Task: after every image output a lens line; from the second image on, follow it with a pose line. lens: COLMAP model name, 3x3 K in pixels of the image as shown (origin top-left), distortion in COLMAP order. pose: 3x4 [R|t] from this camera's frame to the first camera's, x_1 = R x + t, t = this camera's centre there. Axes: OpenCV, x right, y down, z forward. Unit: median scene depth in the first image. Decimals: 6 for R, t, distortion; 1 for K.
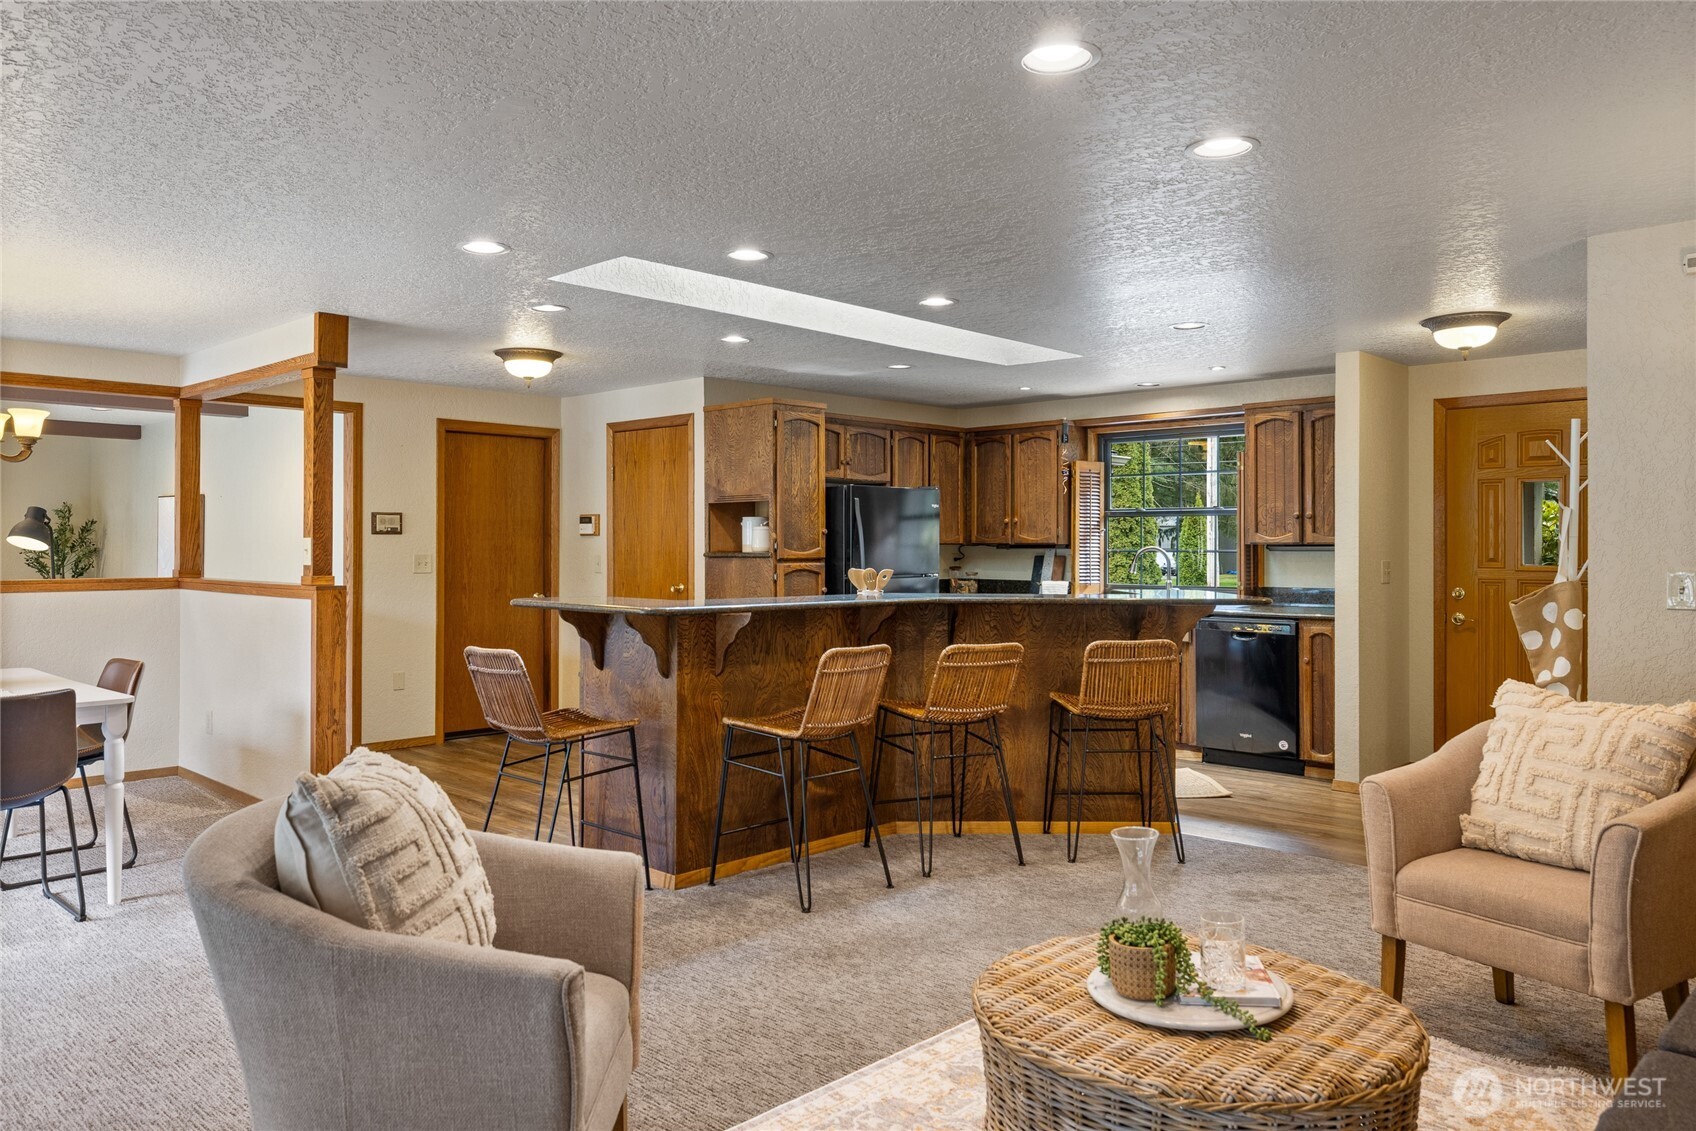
lens RADIAL K [[1199.5, 0, 841.4], [0, 1199.5, 554.2], [0, 0, 1]] dist [0.002866, 0.001210]
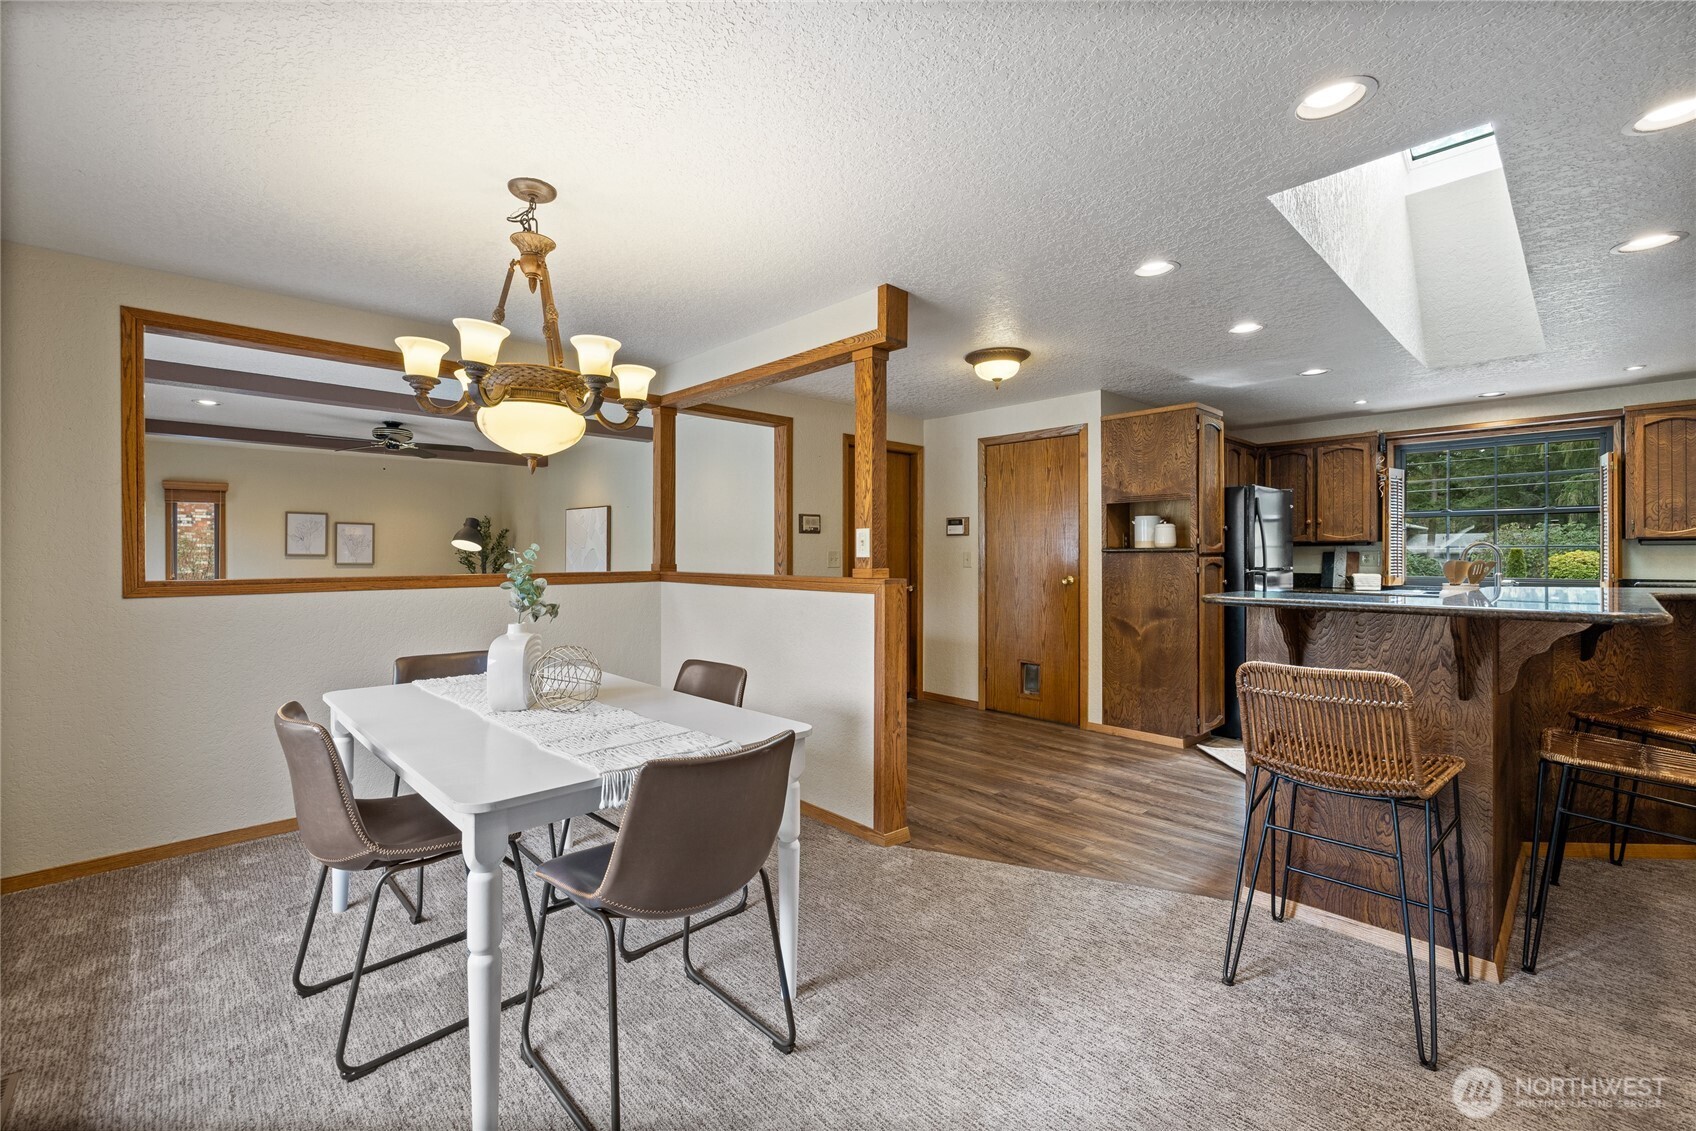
lens RADIAL K [[721.6, 0, 843.5], [0, 721.6, 559.1], [0, 0, 1]] dist [0.007378, -0.001012]
pose [[0.999354, -0.002568, -0.035858, -0.328157], [0.002608, 0.999996, 0.001086, 0.007153], [0.035856, -0.001179, 0.999356, 0.321897]]
